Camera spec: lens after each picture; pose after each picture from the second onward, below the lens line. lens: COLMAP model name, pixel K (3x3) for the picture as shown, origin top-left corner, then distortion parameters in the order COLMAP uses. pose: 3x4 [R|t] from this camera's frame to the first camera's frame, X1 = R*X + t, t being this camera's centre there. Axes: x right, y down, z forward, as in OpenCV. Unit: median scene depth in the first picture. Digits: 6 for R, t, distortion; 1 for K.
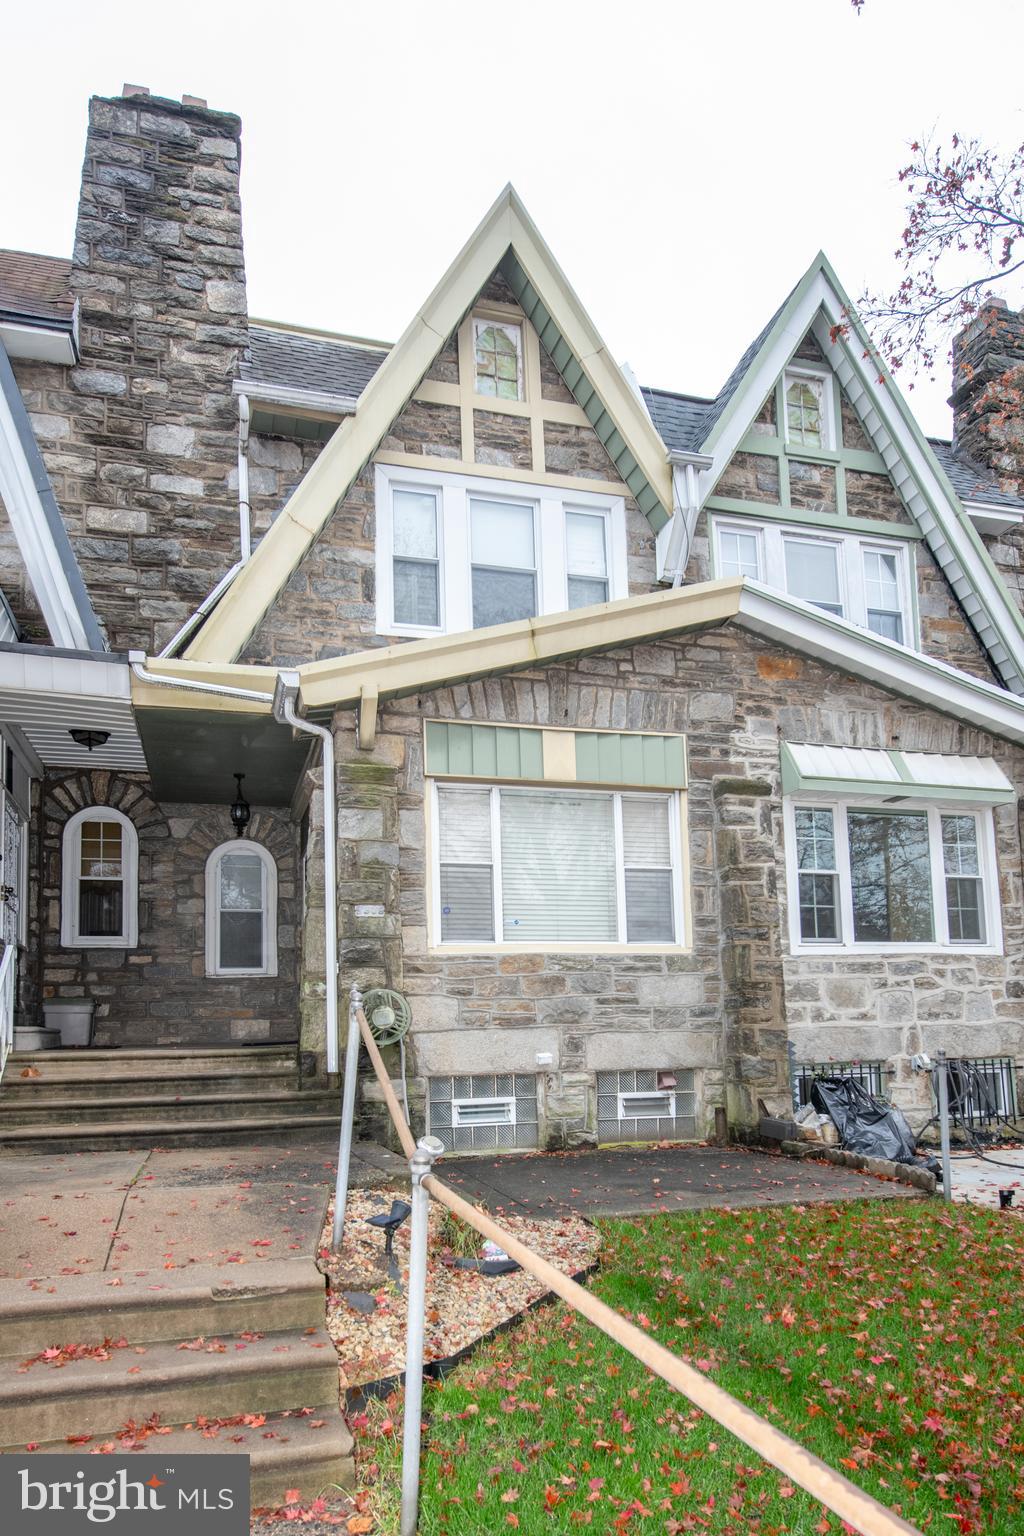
lens RADIAL K [[985.8, 0, 482.6], [0, 985.8, 958.6], [0, 0, 1]] dist [-0.000332, -0.004591]
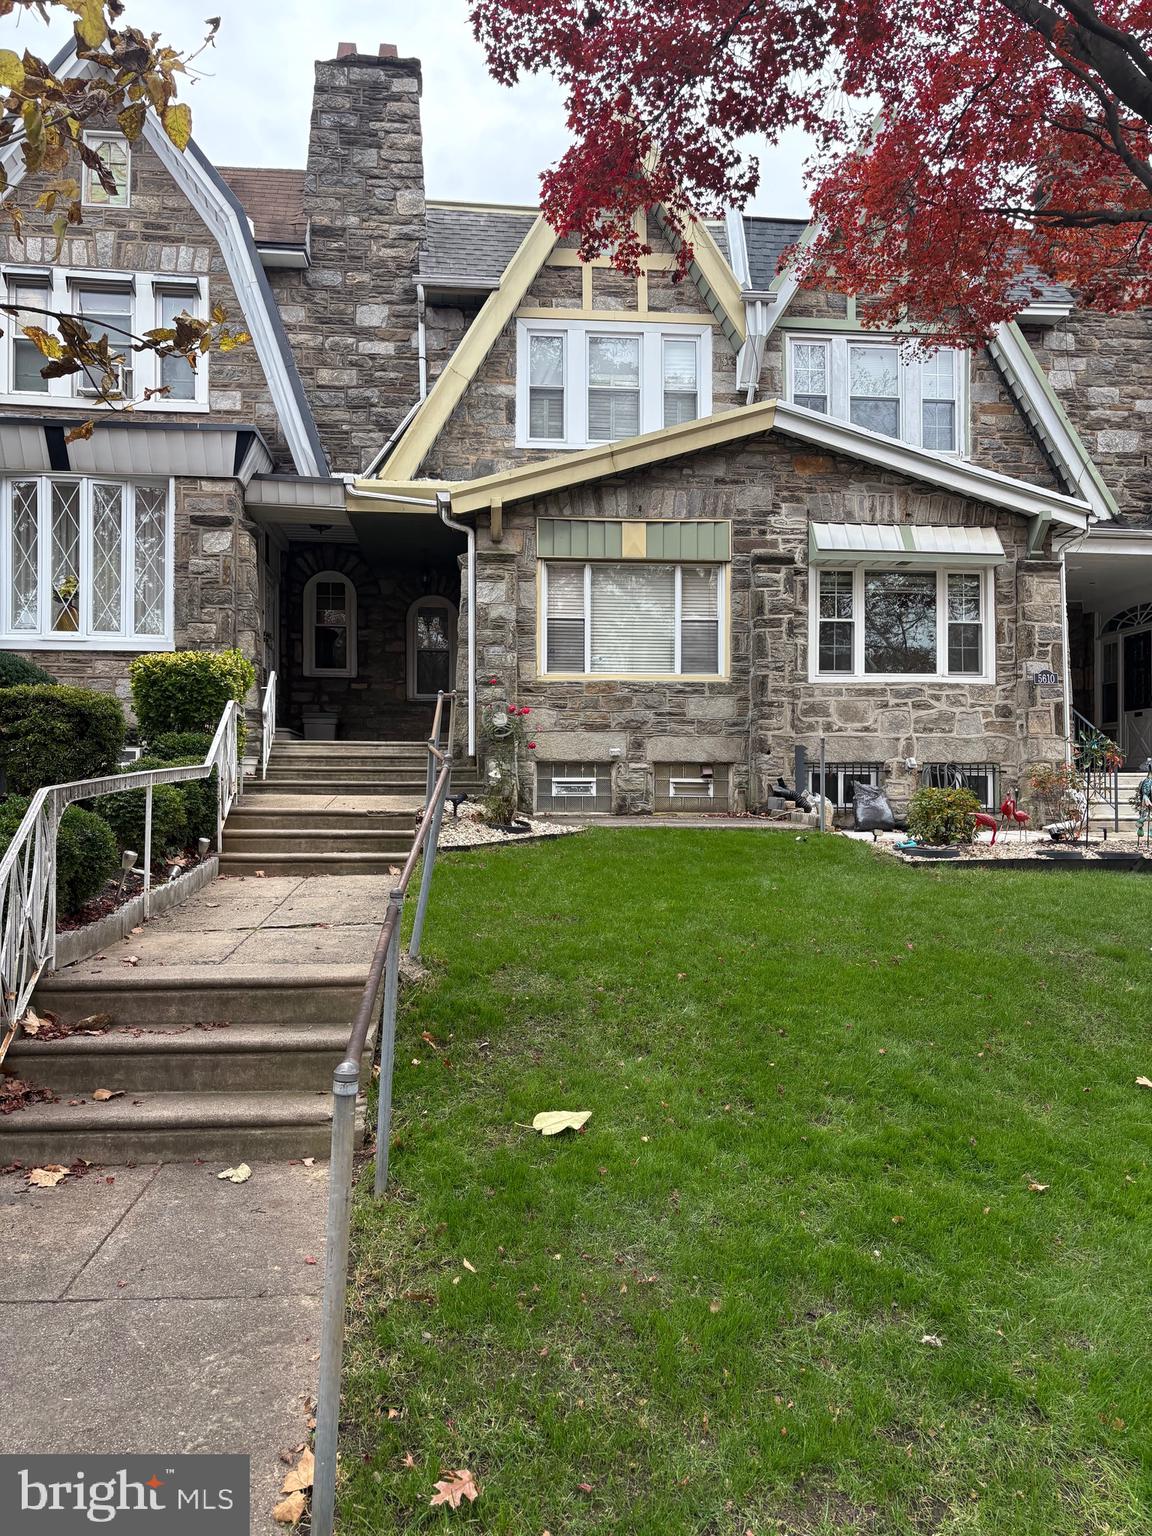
lens RADIAL K [[1150.5, 0, 546.8], [0, 1150.5, 792.9], [0, 0, 1]] dist [0.010885, -0.002609]
pose [[0.981357, 0.024065, -0.190682, 0.261481], [-0.008503, 0.996595, 0.082013, 0.020462], [0.192006, -0.078863, 0.978220, -0.625241]]
